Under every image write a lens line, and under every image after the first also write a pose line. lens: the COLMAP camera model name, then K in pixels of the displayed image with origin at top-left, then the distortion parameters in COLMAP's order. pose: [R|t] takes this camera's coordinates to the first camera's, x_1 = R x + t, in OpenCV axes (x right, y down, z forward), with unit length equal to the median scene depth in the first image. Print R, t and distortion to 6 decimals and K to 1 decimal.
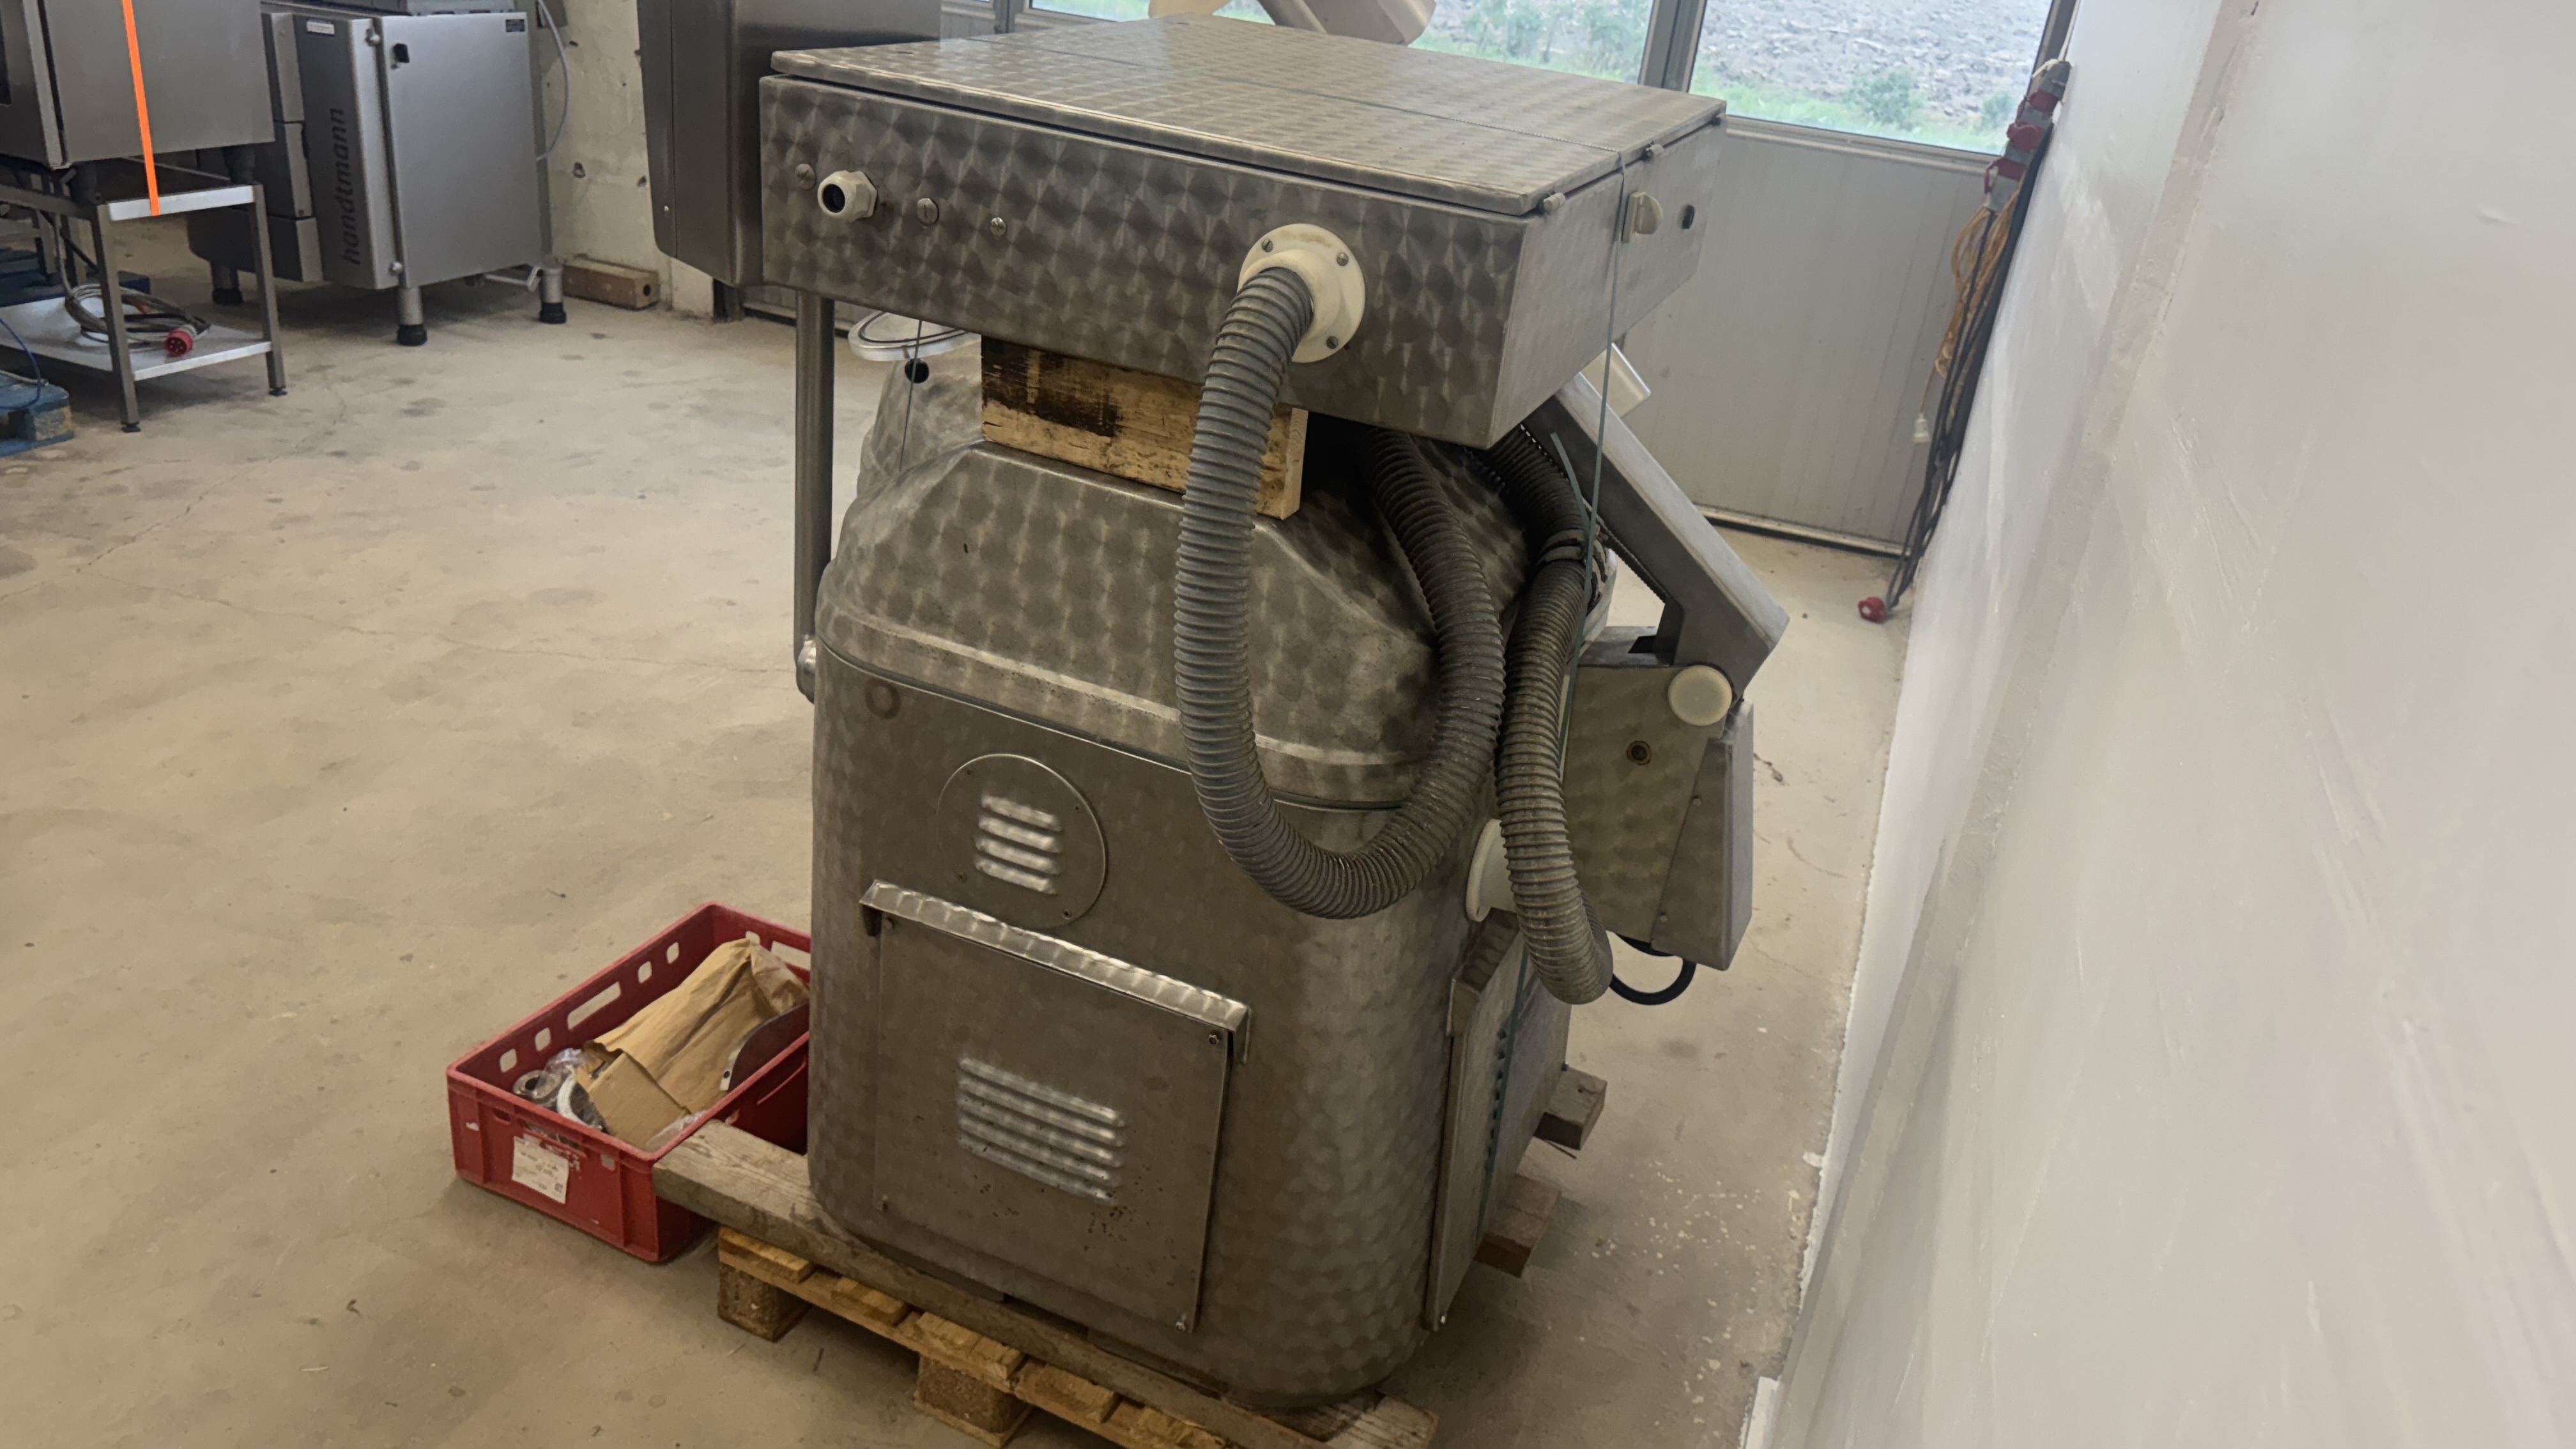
lens RADIAL K [[1865.1, 0, 1292.0], [0, 1865.1, 783.2], [0, 0, 1]] dist [0.111609, -0.152217]
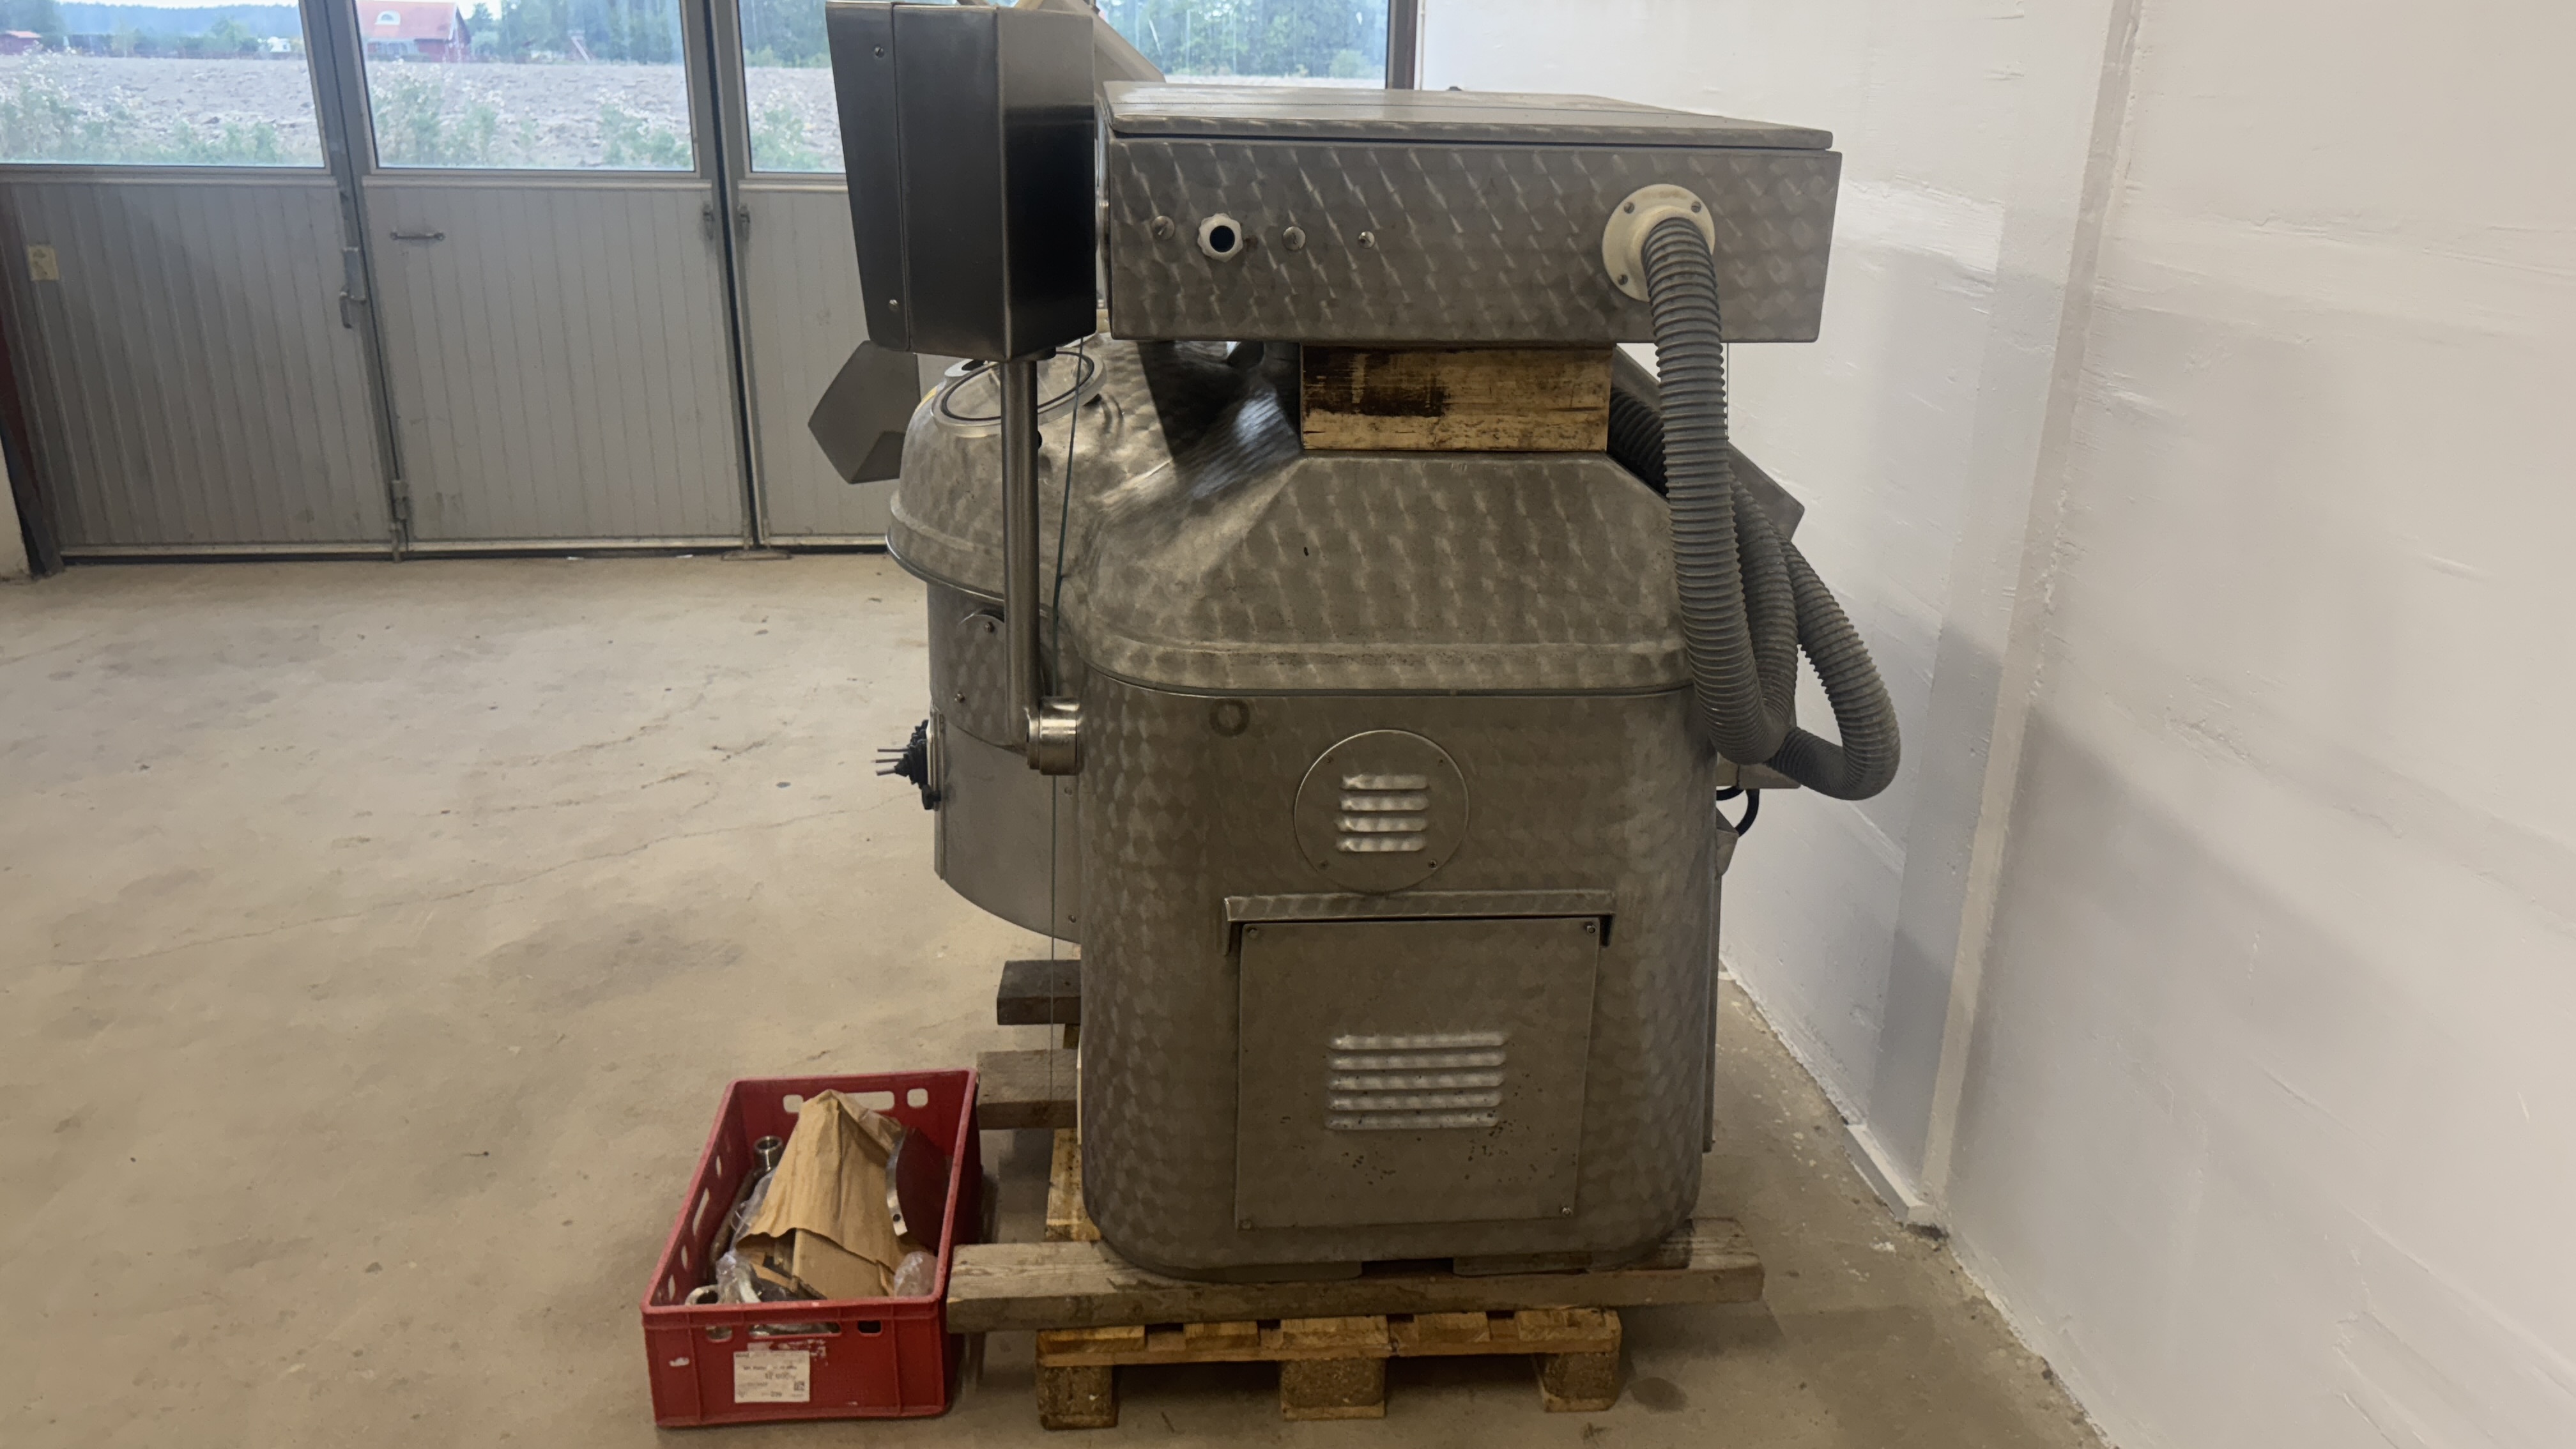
lens RADIAL K [[1865.1, 0, 1292.0], [0, 1865.1, 783.2], [0, 0, 1]] dist [0.111609, -0.152217]
pose [[0.864627, -0.265006, 0.426840, -0.569059], [0.288874, 0.957323, 0.009203, -0.008094], [-0.411063, 0.115346, 0.904280, 0.038039]]
